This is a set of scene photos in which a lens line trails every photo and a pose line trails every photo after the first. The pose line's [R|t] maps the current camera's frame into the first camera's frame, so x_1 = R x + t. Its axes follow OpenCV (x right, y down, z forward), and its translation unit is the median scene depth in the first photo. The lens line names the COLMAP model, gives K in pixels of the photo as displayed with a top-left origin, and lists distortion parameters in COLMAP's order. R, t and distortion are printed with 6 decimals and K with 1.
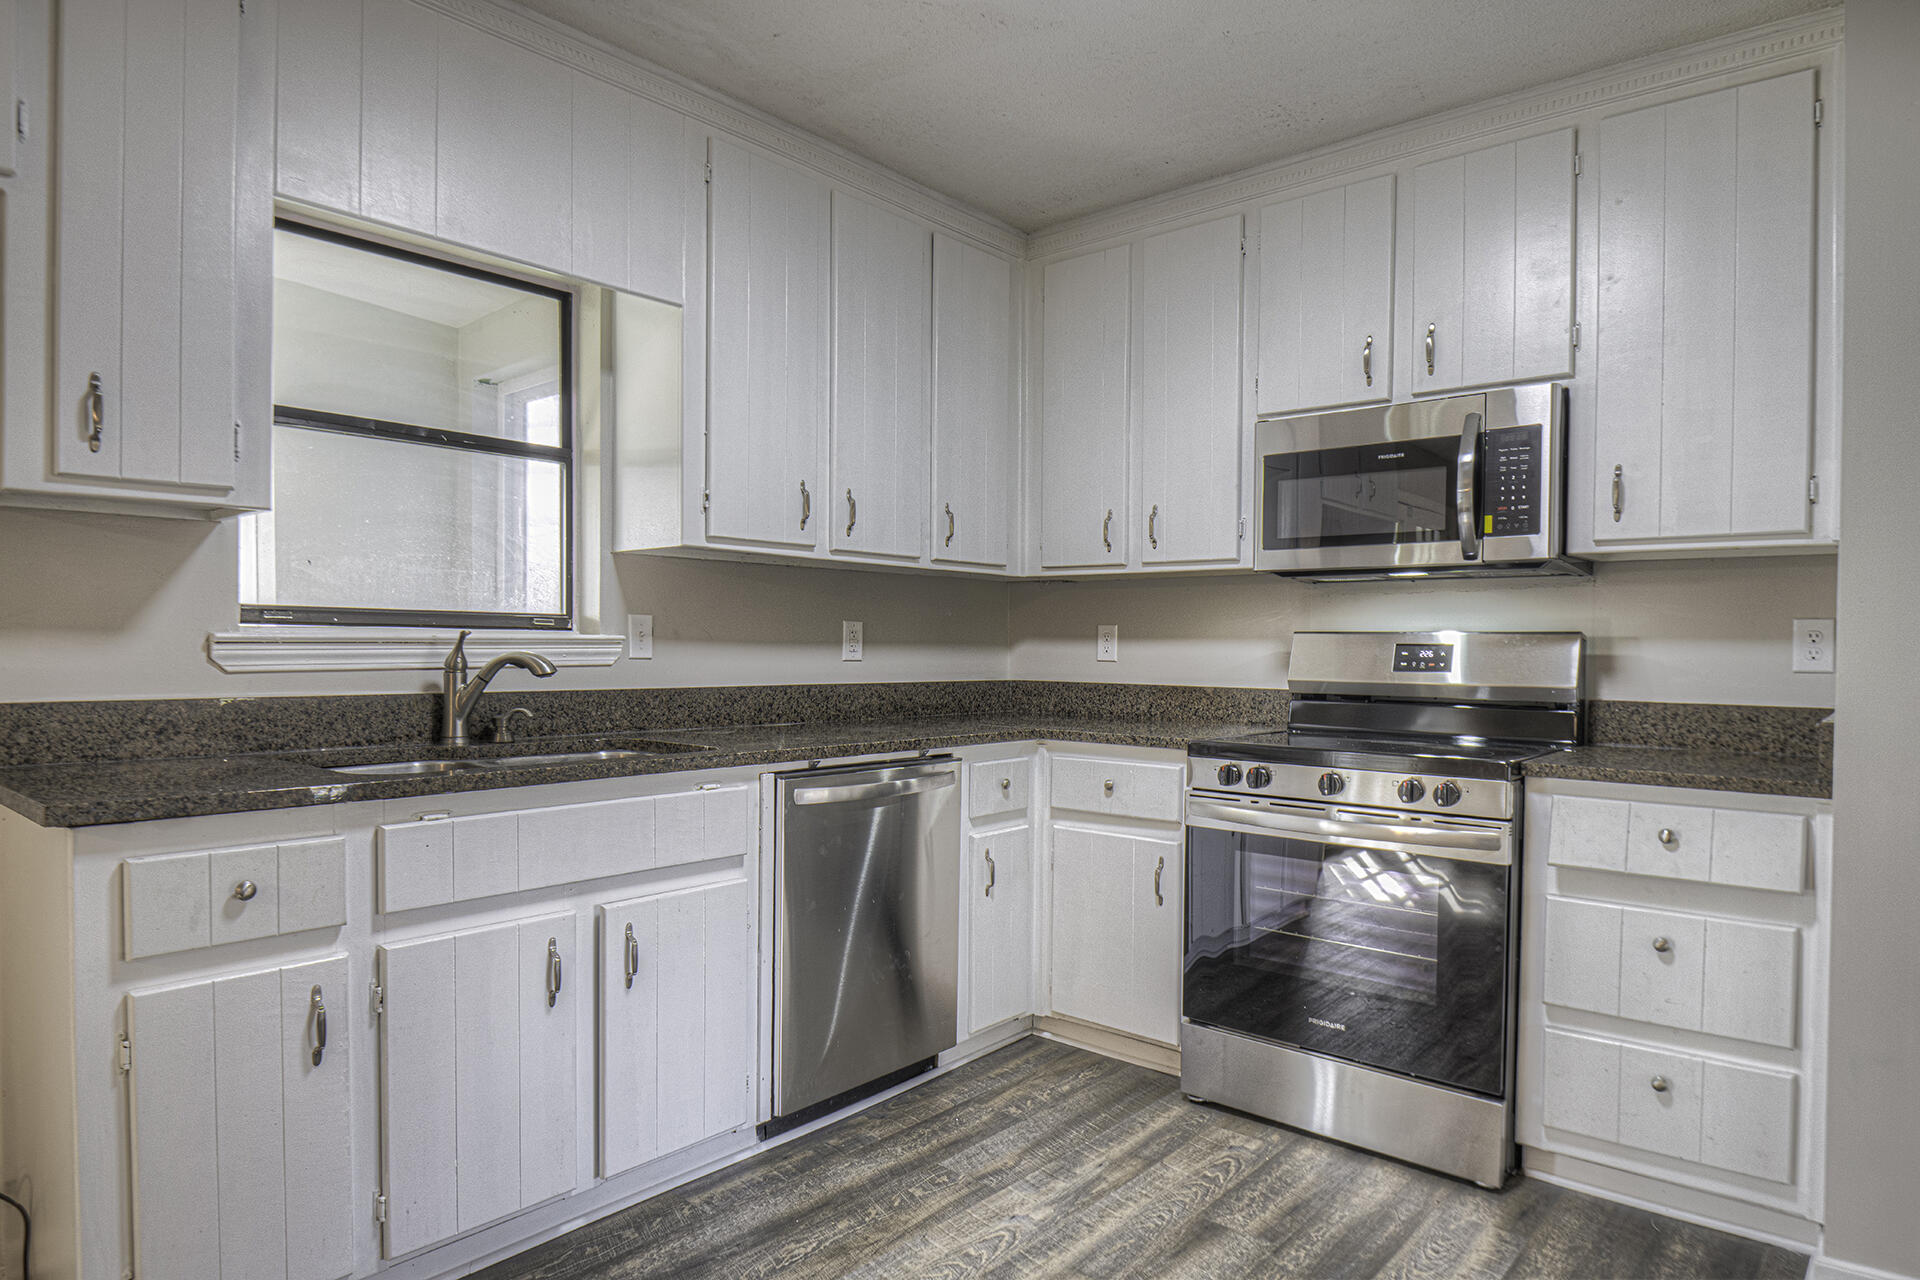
lens RADIAL K [[1141.8, 0, 957.7], [0, 1141.8, 649.1], [0, 0, 1]] dist [-0.006446, -0.005236]
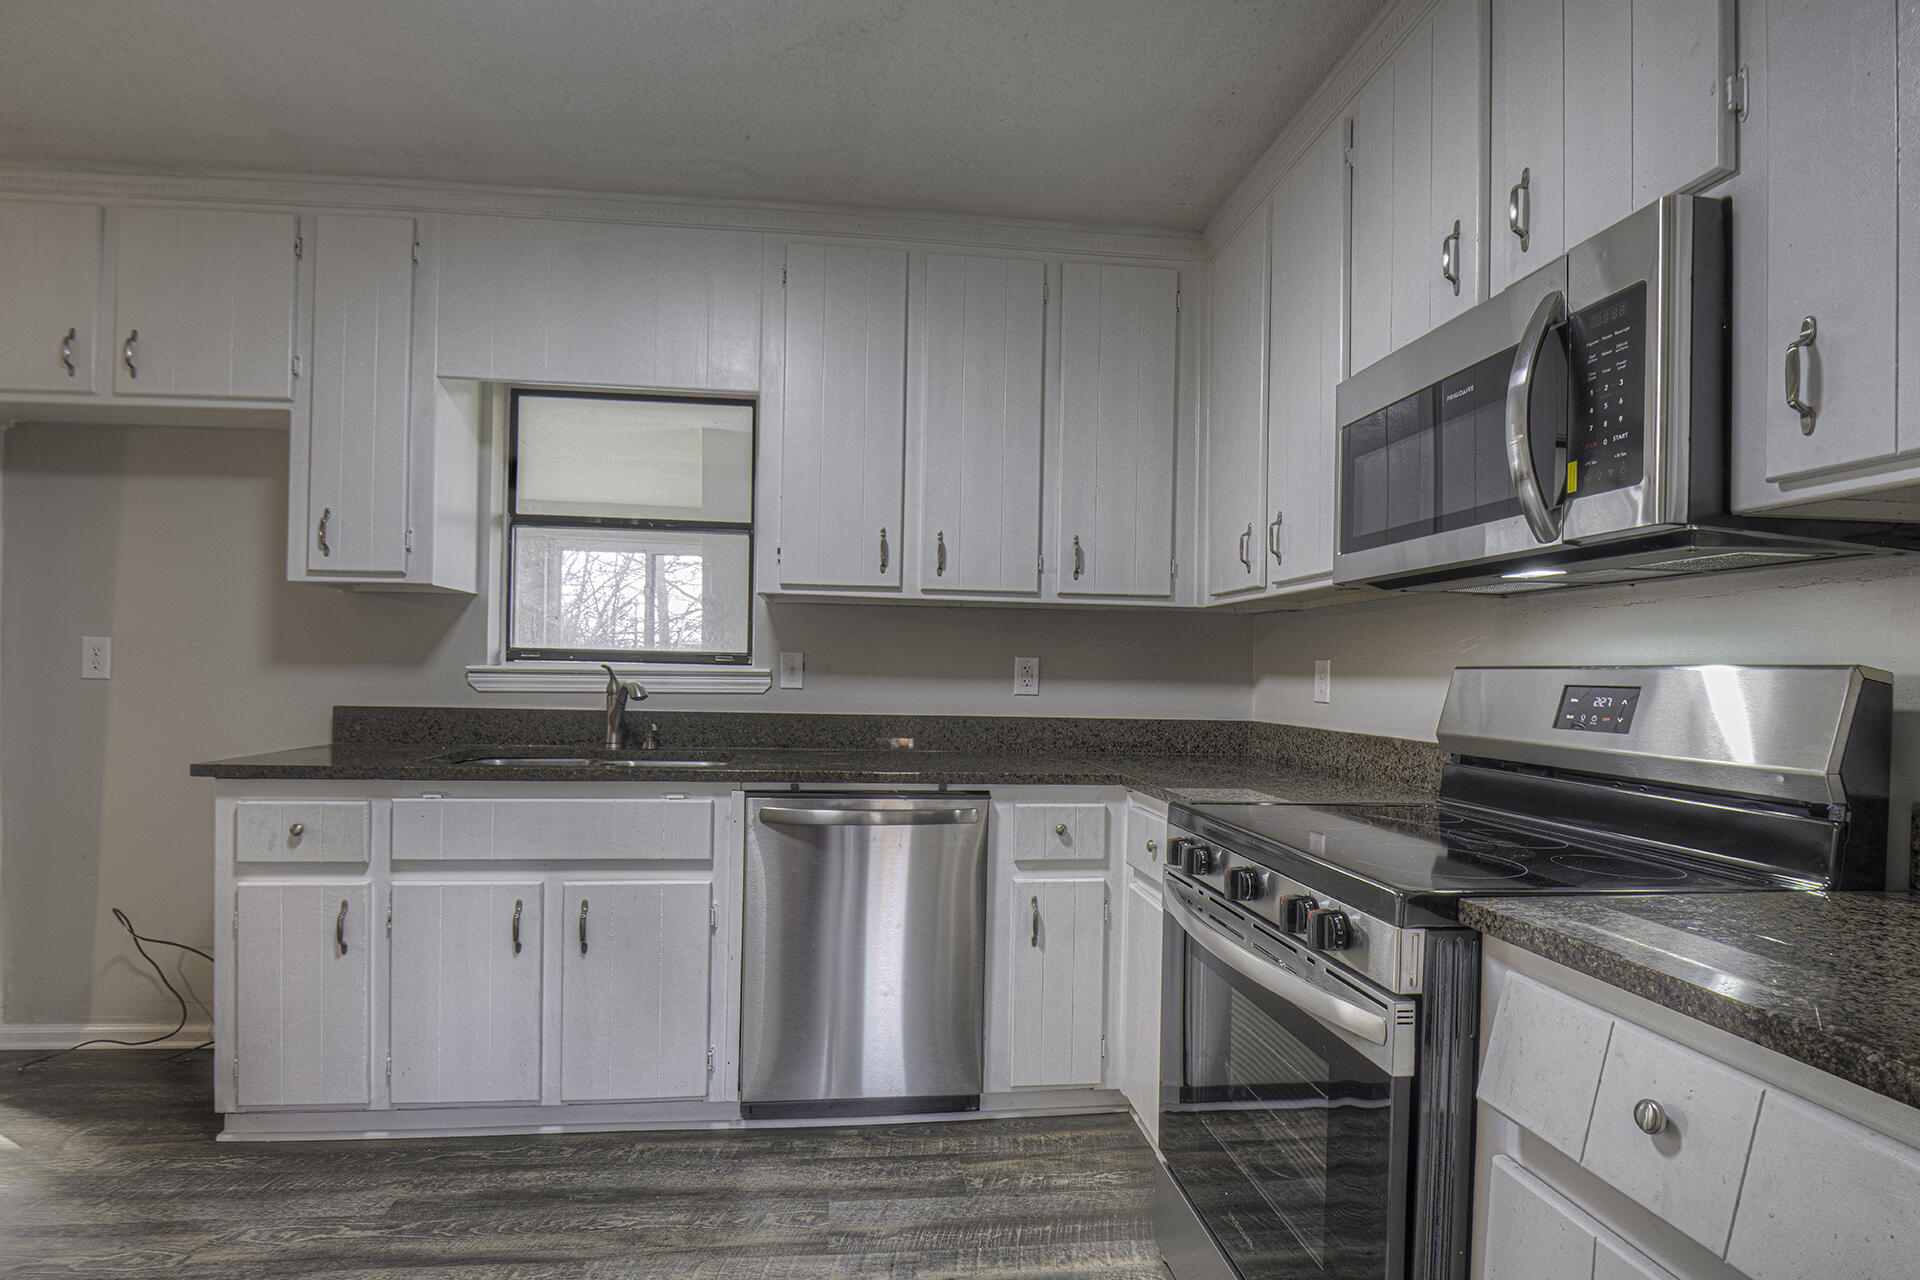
lens RADIAL K [[905.8, 0, 933.7], [0, 905.8, 668.3], [0, 0, 1]] dist [-0.009291, -0.000450]
pose [[0.724156, 0.001011, -0.689635, 0.516722], [-0.013779, 0.999821, -0.013003, -0.002711], [0.689498, 0.018919, 0.724040, 0.426646]]
